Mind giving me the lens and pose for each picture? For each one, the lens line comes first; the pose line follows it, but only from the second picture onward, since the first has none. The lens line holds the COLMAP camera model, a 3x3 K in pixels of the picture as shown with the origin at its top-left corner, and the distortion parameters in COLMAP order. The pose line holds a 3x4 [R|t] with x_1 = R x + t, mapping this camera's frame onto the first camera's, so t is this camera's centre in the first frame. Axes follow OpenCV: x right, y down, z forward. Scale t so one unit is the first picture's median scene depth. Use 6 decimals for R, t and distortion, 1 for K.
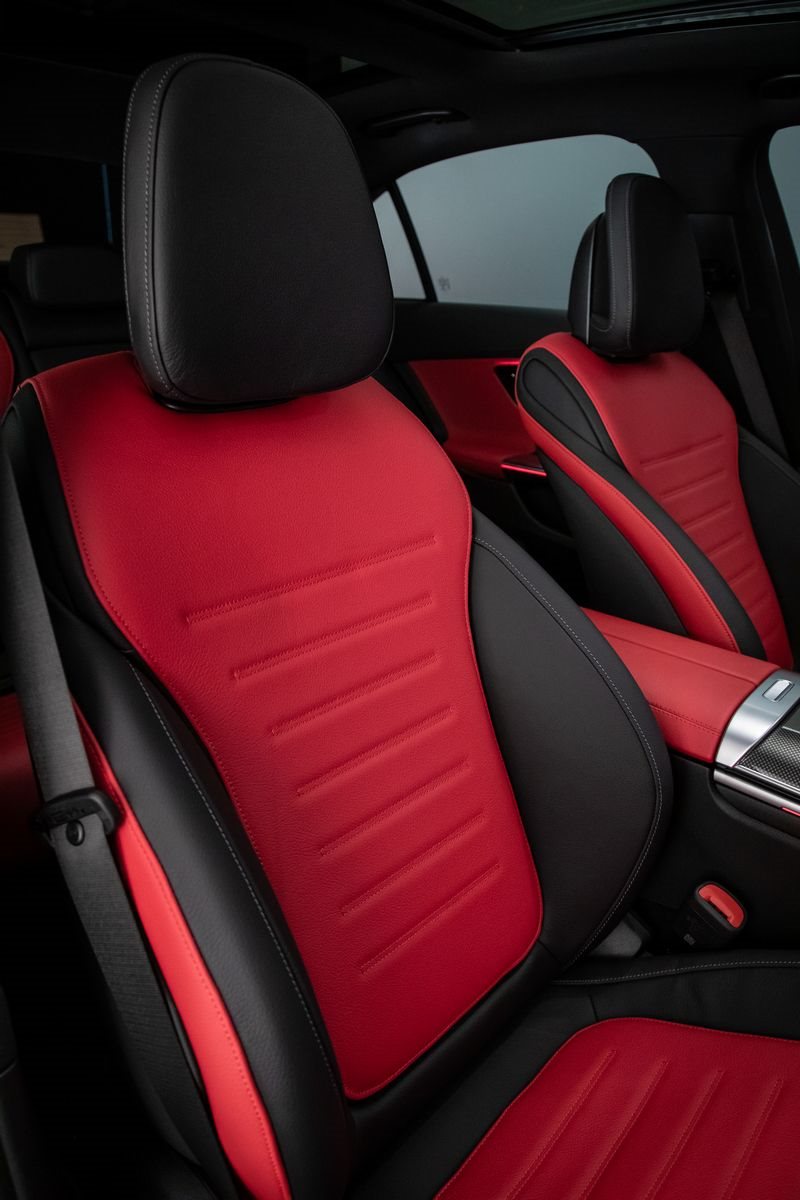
lens RADIAL K [[874.4, 0, 400.0], [0, 874.4, 600.0], [0, 0, 1]] dist [-0.106997, 0.064357]
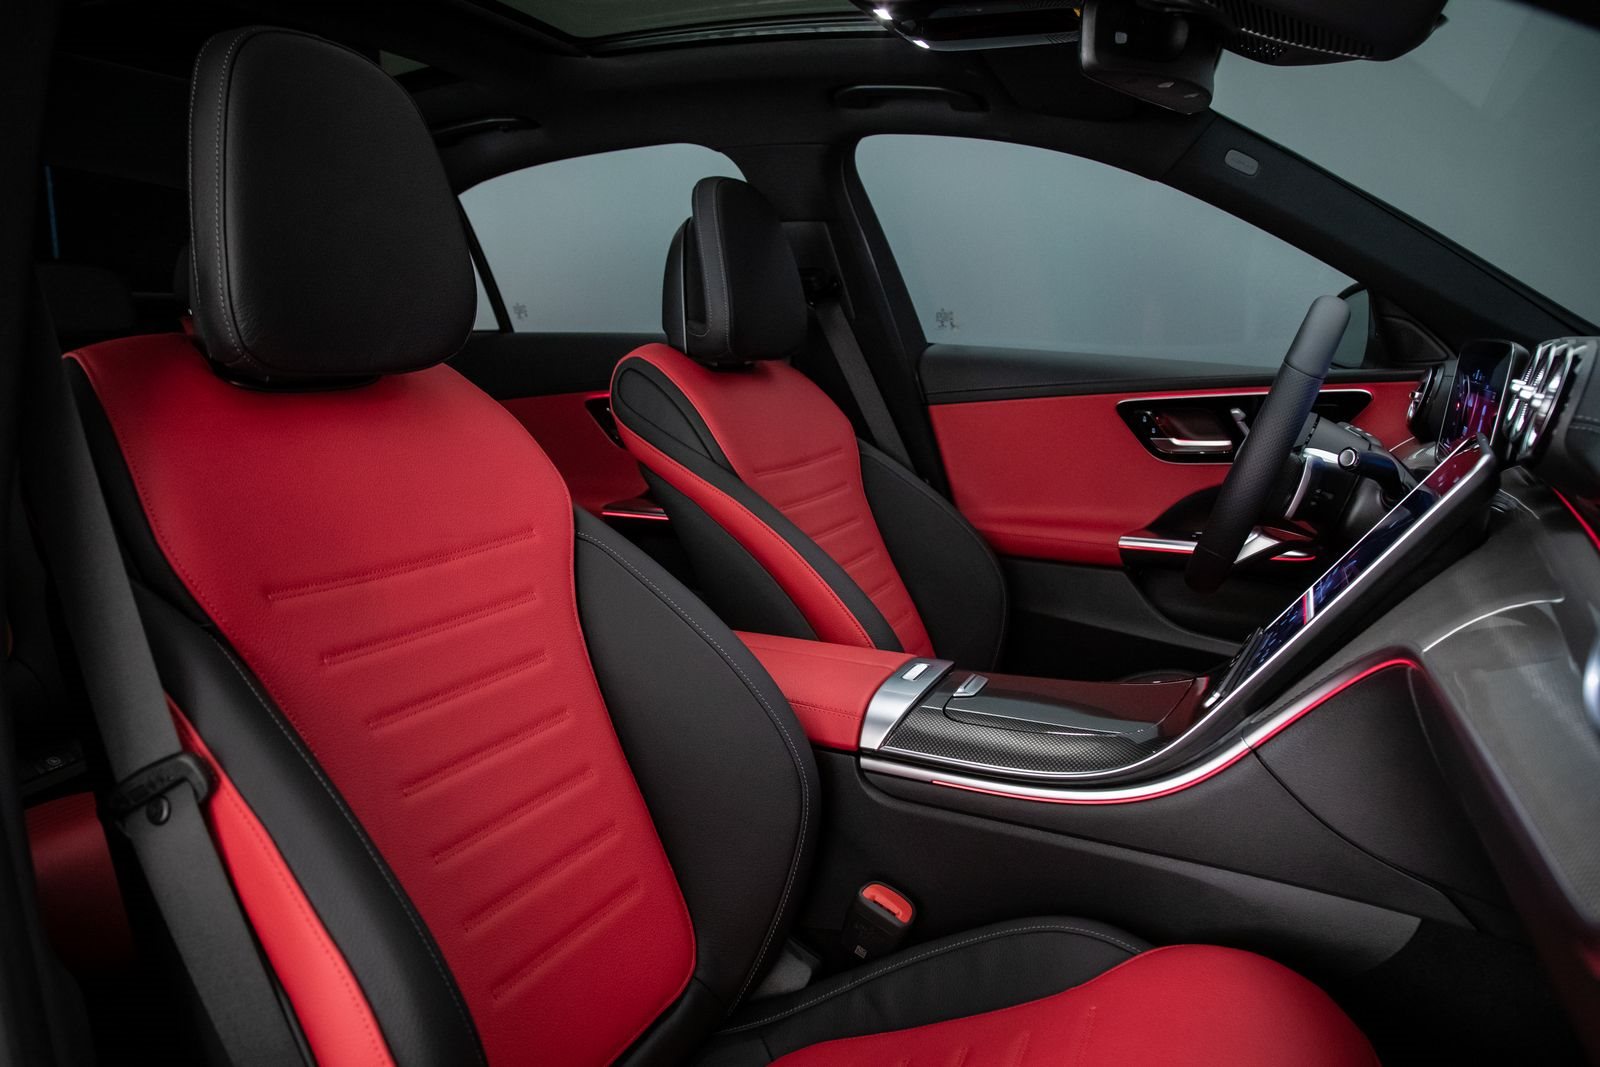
lens RADIAL K [[1112.8, 0, 800.0], [0, 1112.8, 533.5], [0, 0, 1]] dist [-0.137430, 0.072542]
pose [[0.955925, -0.066087, 0.286077, -0.024085], [0.116464, 0.979756, -0.162829, 0.147310], [-0.269525, 0.188970, 0.944270, -0.161026]]
